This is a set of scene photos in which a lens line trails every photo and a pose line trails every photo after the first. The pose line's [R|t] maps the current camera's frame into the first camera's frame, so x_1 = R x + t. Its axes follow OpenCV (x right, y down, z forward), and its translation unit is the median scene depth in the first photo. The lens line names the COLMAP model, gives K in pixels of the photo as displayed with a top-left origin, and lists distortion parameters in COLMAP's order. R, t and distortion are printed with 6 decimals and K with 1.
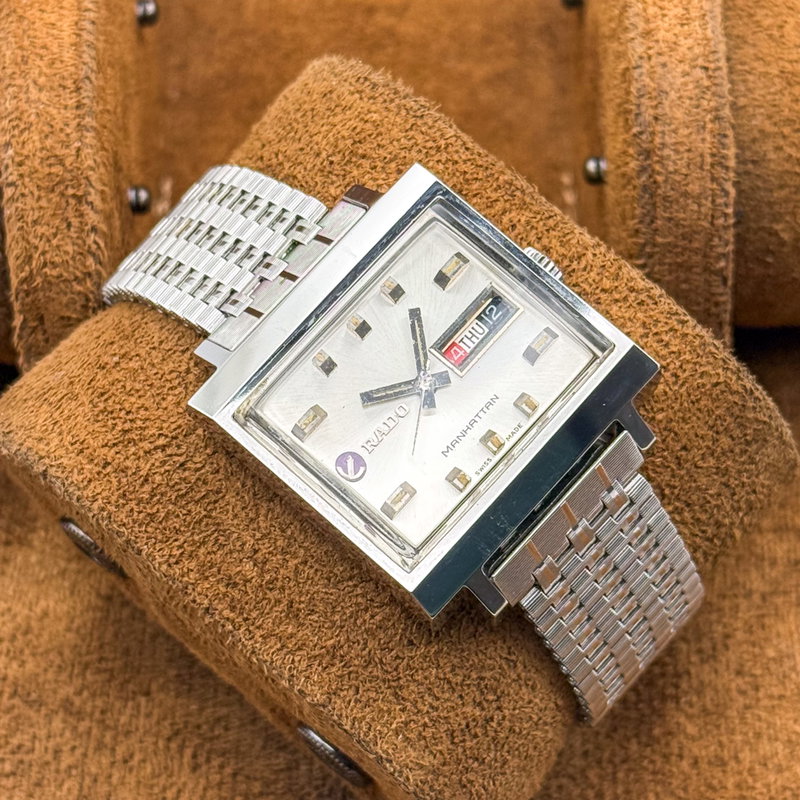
lens RADIAL K [[2538.6, 0, 400.0], [0, 2538.6, 400.0], [0, 0, 1]] dist [-0.289138, 2.093748]
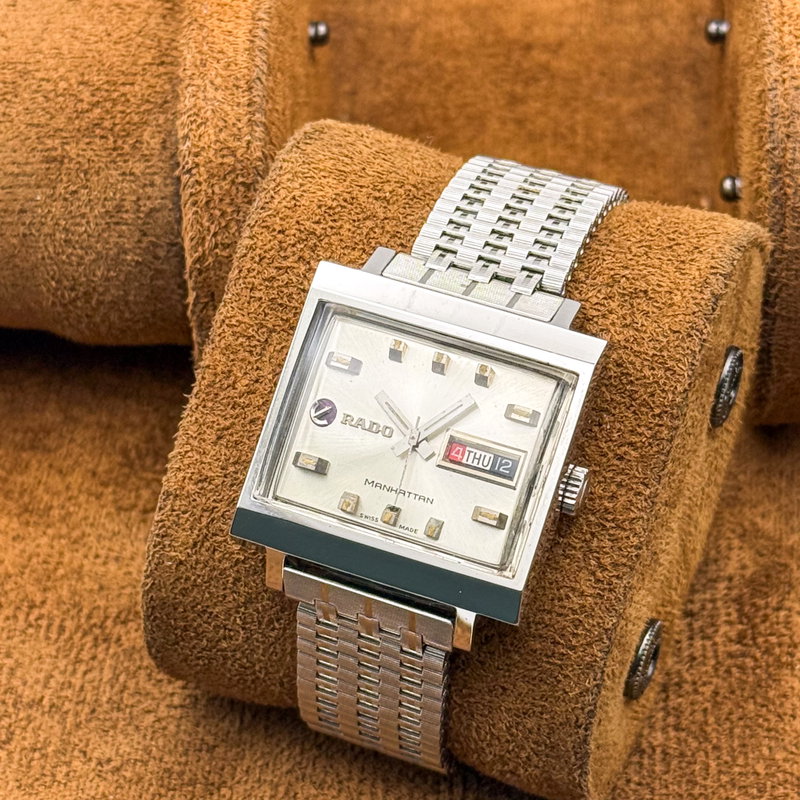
lens RADIAL K [[2538.6, 0, 400.0], [0, 2538.6, 400.0], [0, 0, 1]] dist [-0.289138, 2.093748]
pose [[0.381672, 0.886834, -0.260484, 0.270840], [-0.801043, 0.457972, 0.385476, -0.424860], [0.461147, 0.061534, 0.885187, 0.011603]]
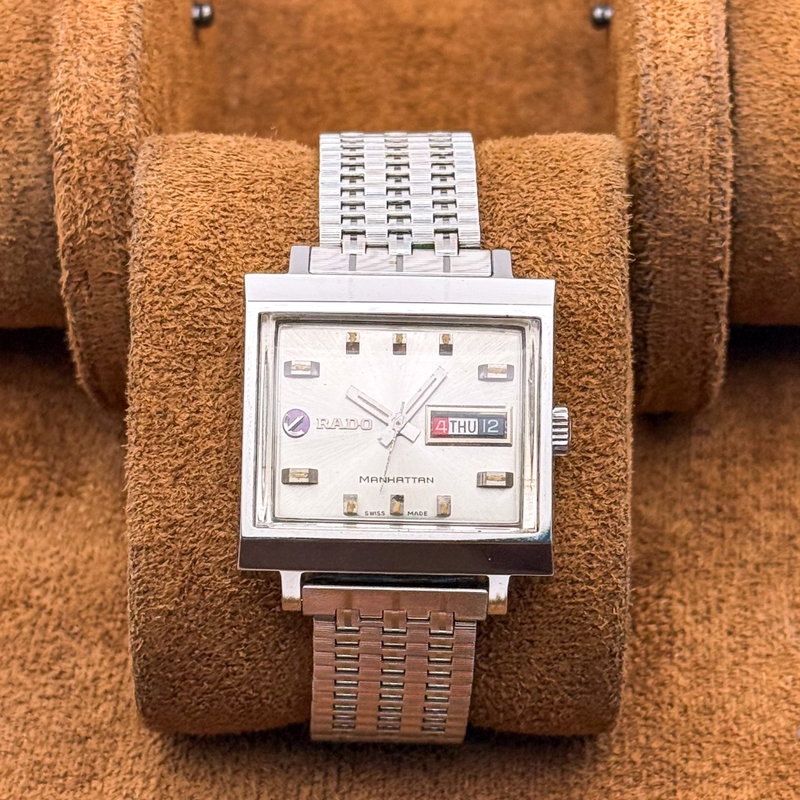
lens RADIAL K [[2538.6, 0, 400.0], [0, 2538.6, 400.0], [0, 0, 1]] dist [-0.289138, 2.093748]
pose [[0.650623, 0.753070, -0.097856, 0.104931], [-0.730686, 0.655901, 0.189451, -0.216876], [0.206854, -0.051759, 0.977002, -0.072037]]
